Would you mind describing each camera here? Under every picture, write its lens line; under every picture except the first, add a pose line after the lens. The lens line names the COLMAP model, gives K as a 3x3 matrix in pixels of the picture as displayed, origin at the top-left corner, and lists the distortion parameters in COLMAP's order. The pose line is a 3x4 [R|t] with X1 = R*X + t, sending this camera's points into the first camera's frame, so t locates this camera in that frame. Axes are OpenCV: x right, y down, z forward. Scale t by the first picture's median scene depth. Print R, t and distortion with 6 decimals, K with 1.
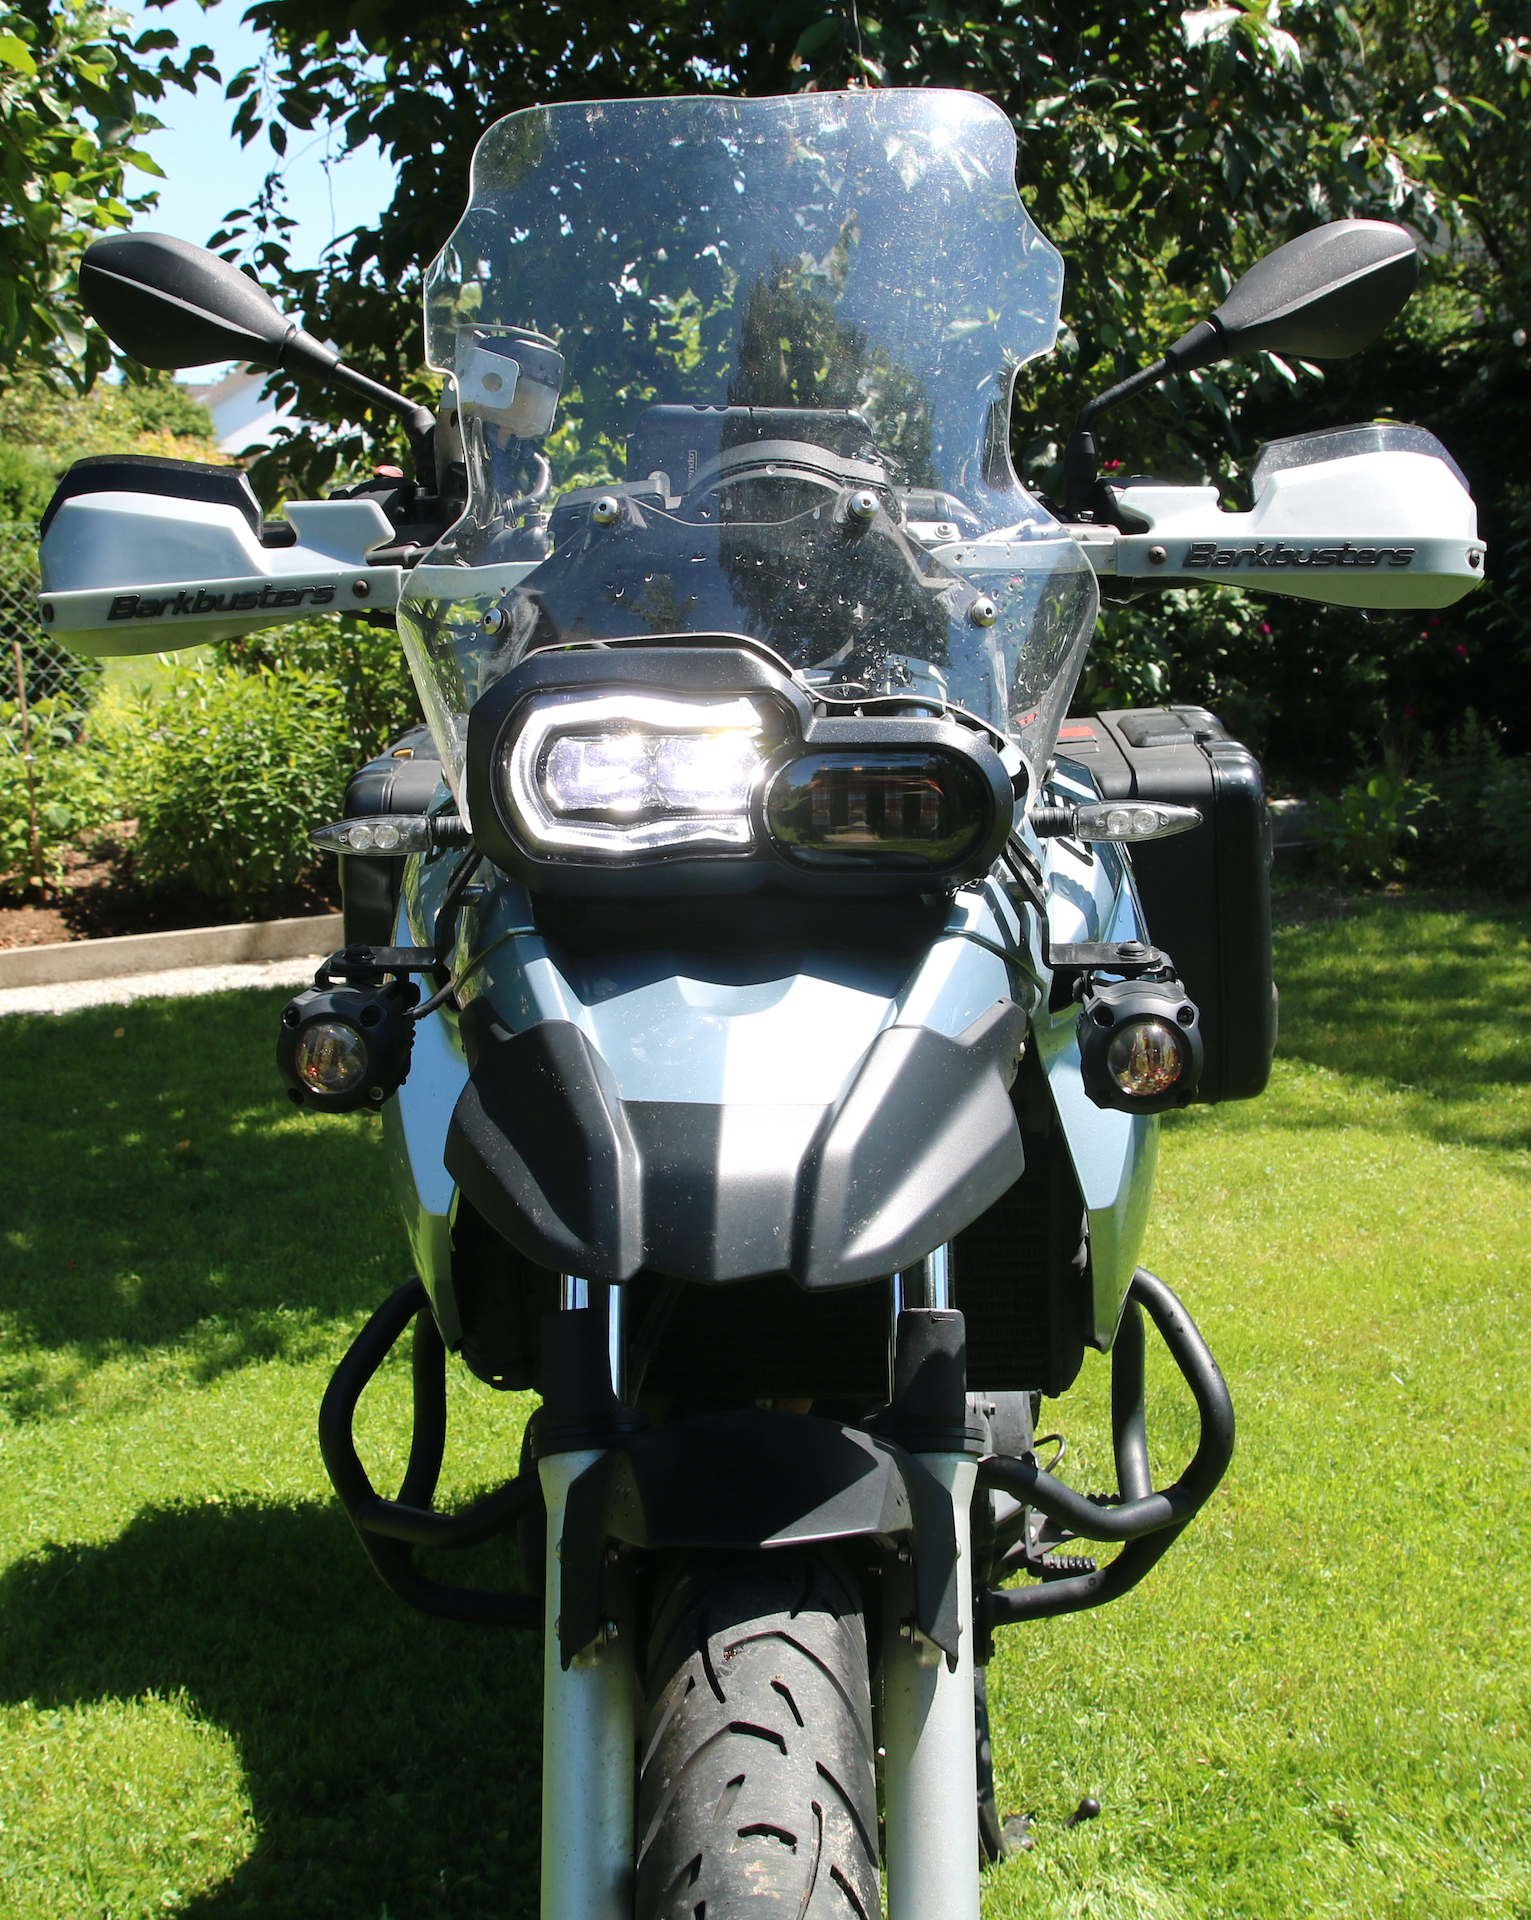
lens RADIAL K [[2610.5, 0, 741.4], [0, 2610.5, 854.5], [0, 0, 1]] dist [-0.121585, 0.059752]
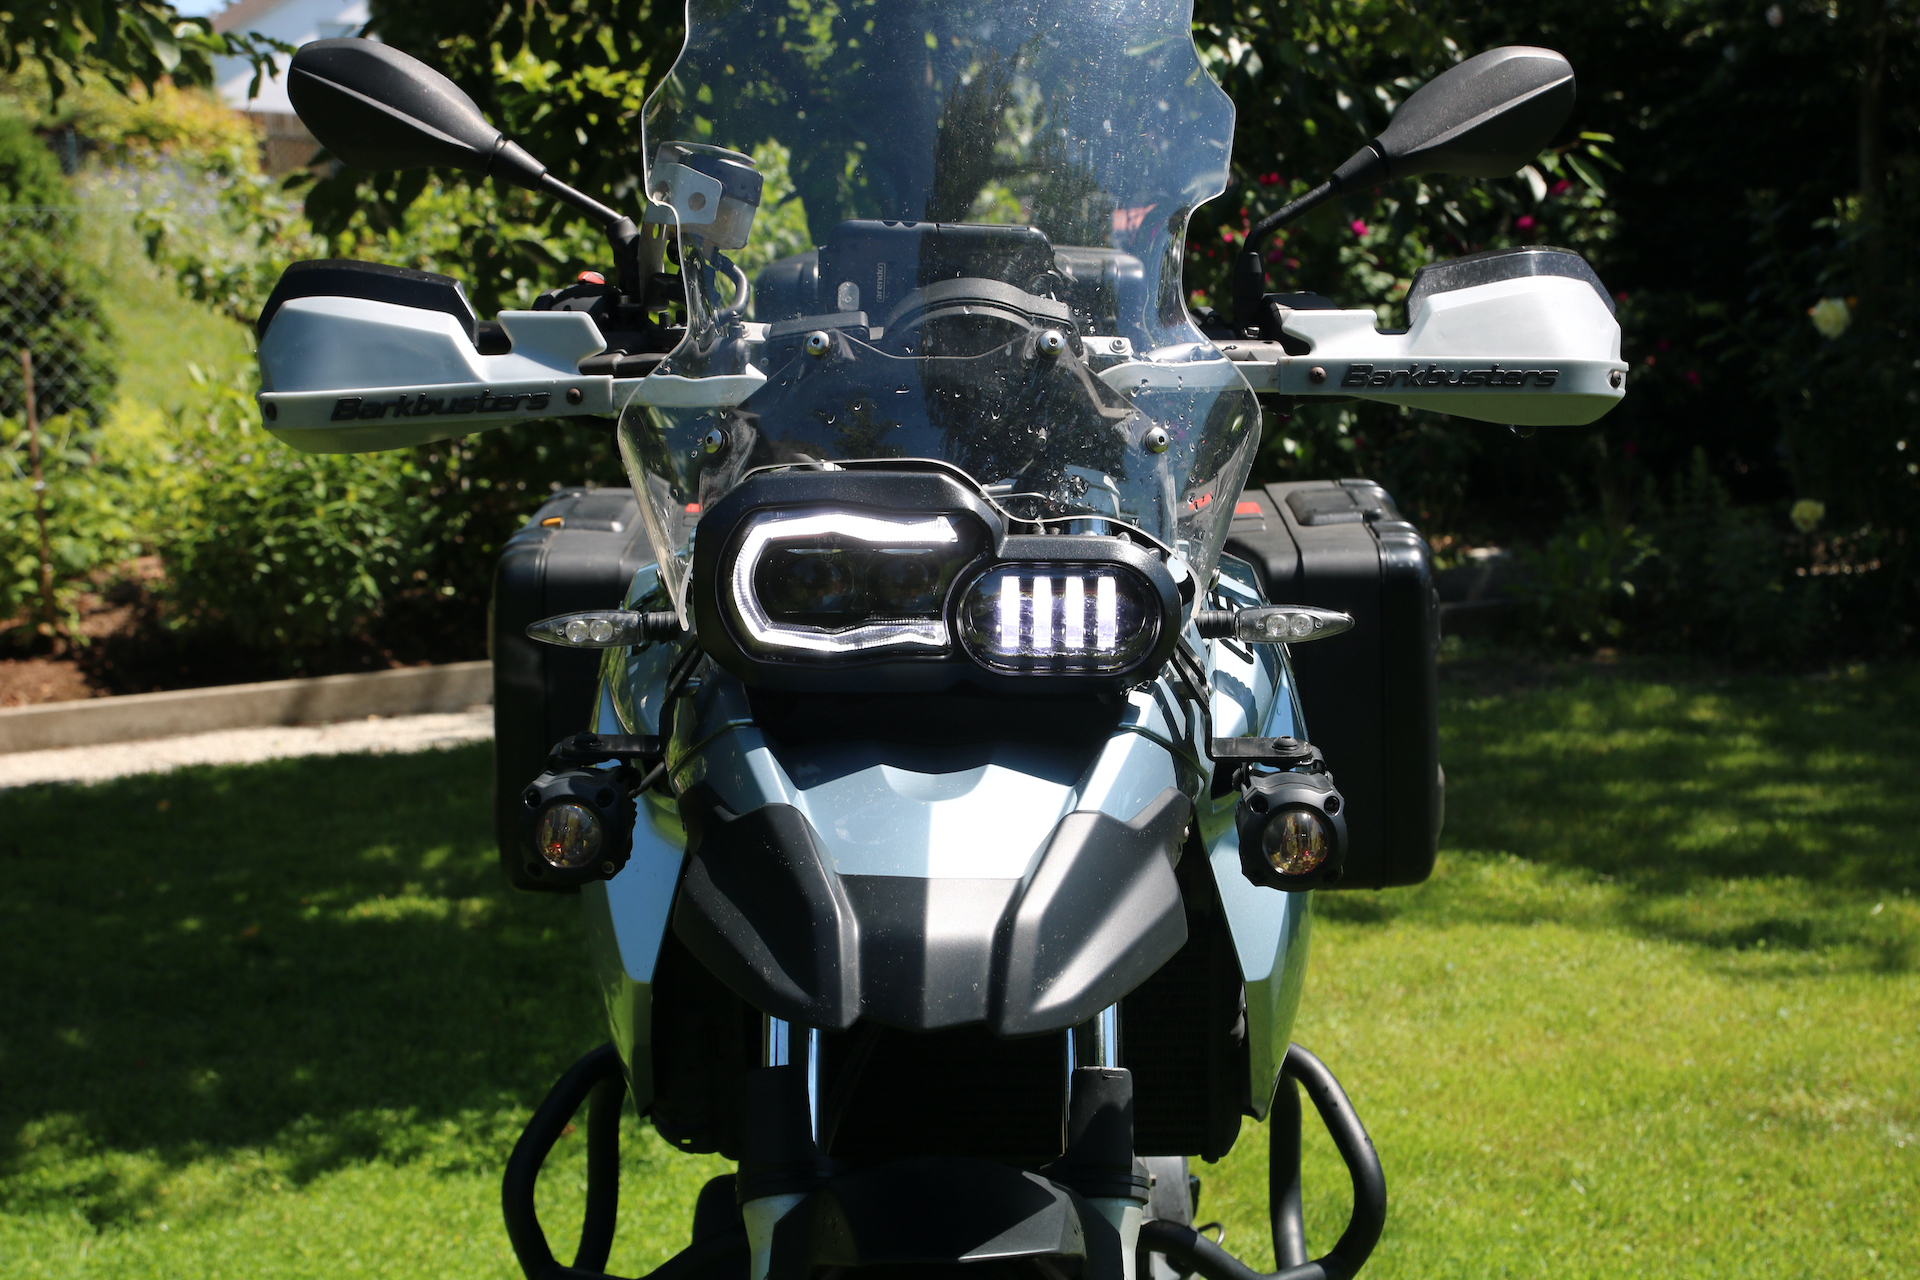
lens RADIAL K [[3152.5, 0, 960.0], [0, 3152.5, 640.0], [0, 0, 1]] dist [0.017104, 0.144971]
pose [[0.999258, 0.010879, 0.036958, -0.024324], [-0.011426, 0.999828, 0.014625, -0.015995], [-0.036793, -0.015036, 0.999210, -0.209559]]
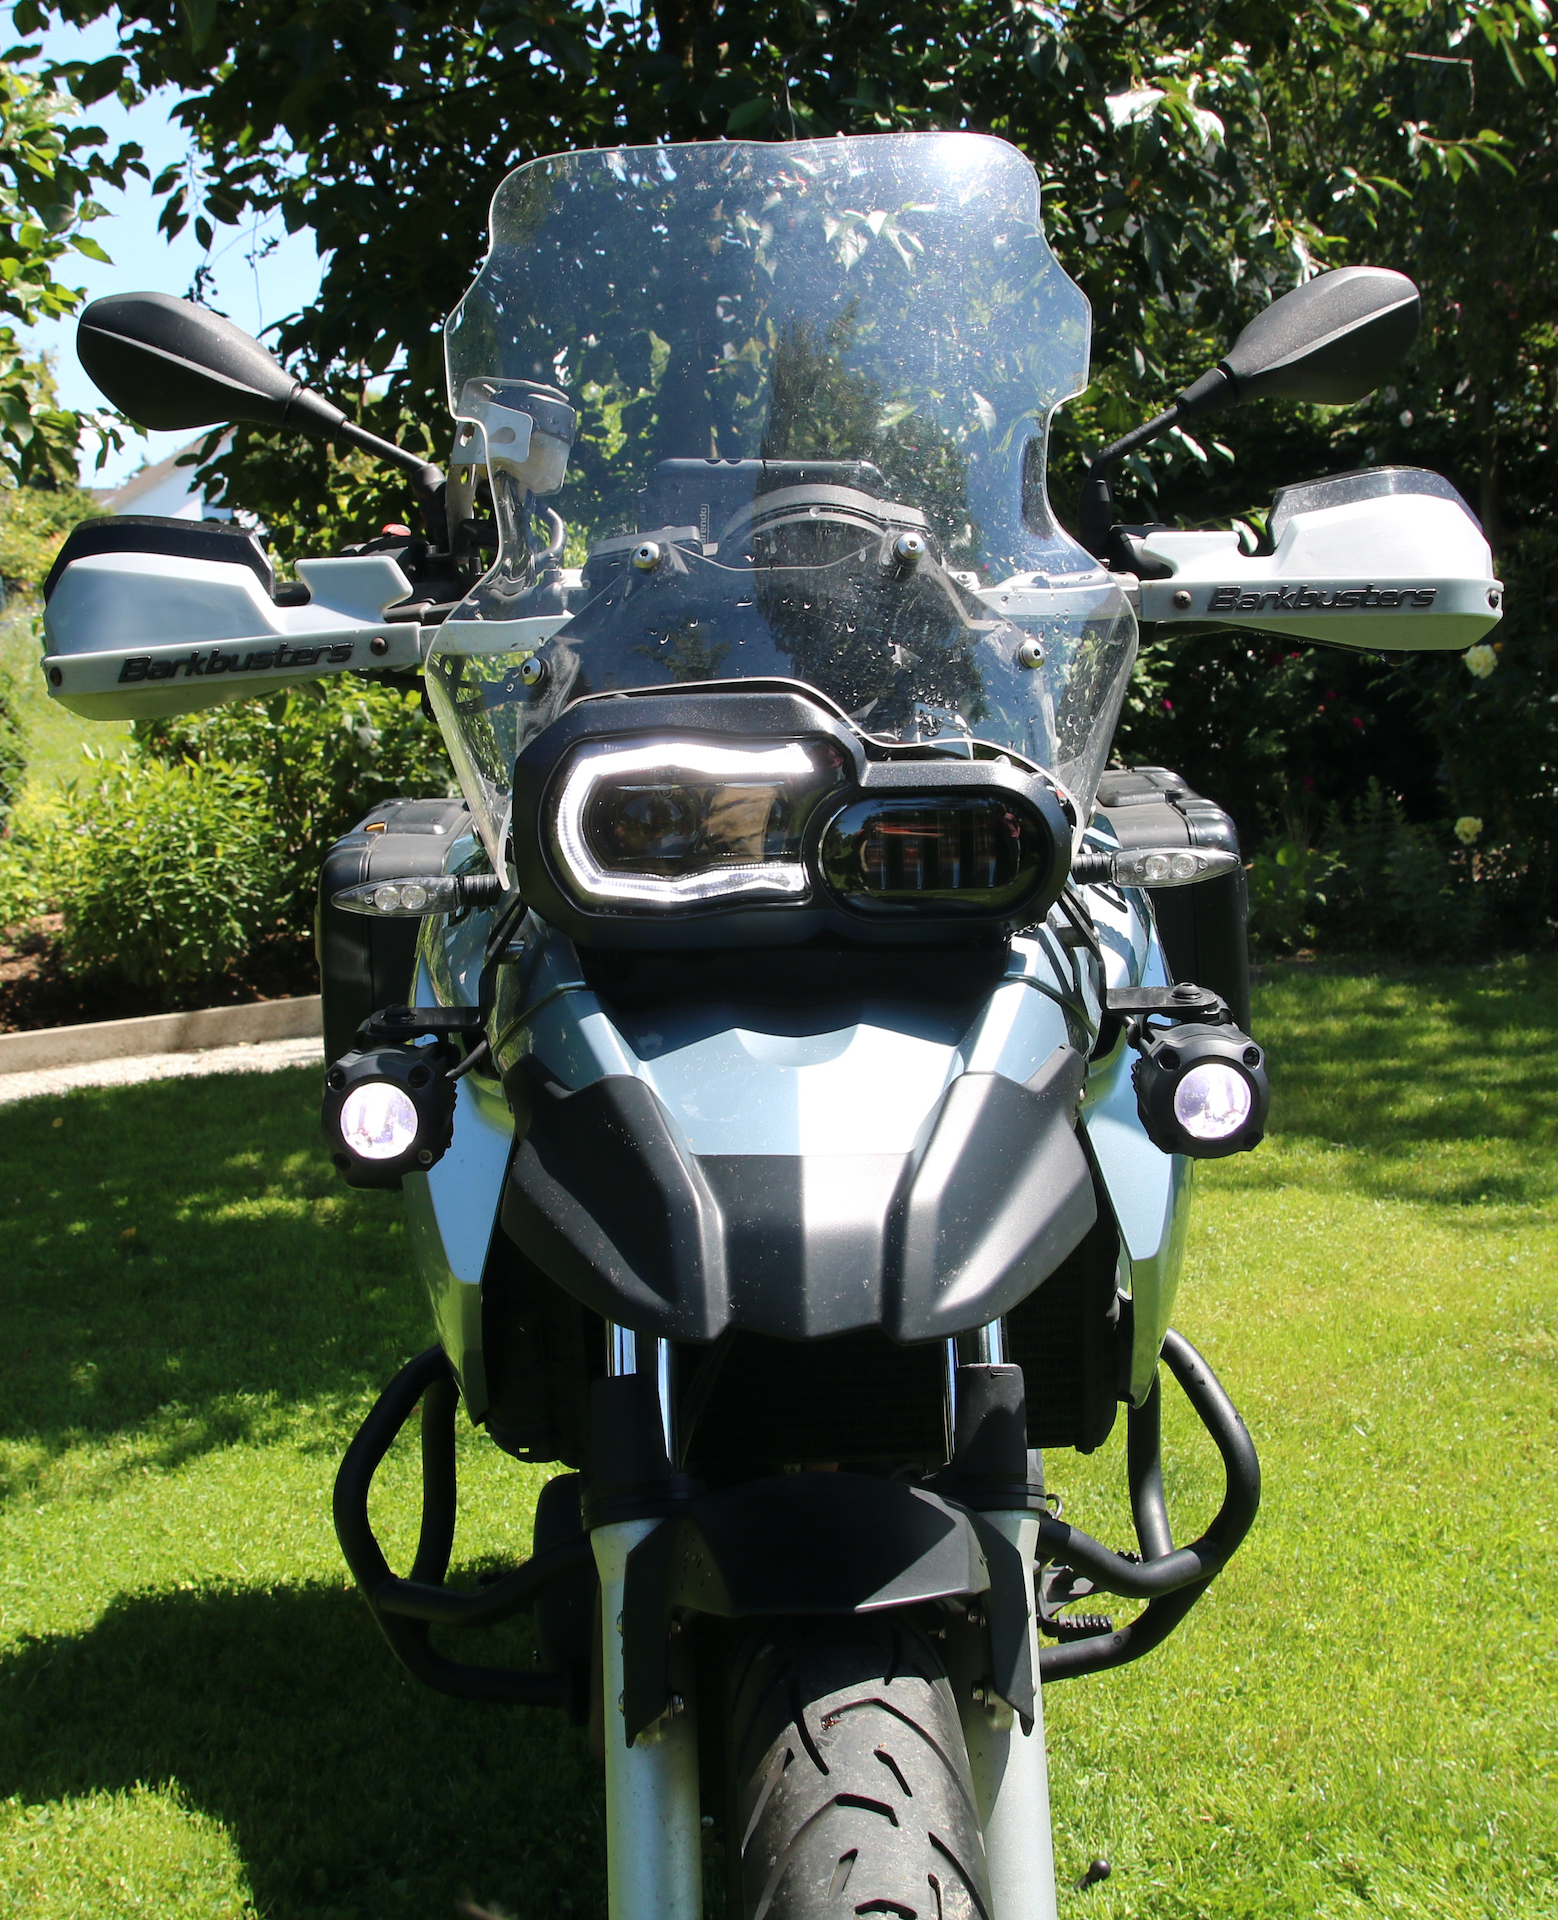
lens RADIAL K [[2550.0, 0, 738.6], [0, 2550.0, 871.8], [0, 0, 1]] dist [-0.126128, 0.083182]
pose [[0.999004, -0.019582, 0.040103, -0.035371], [0.020655, 0.999435, -0.026501, 0.007803], [-0.039561, 0.027303, 0.998844, 0.026631]]
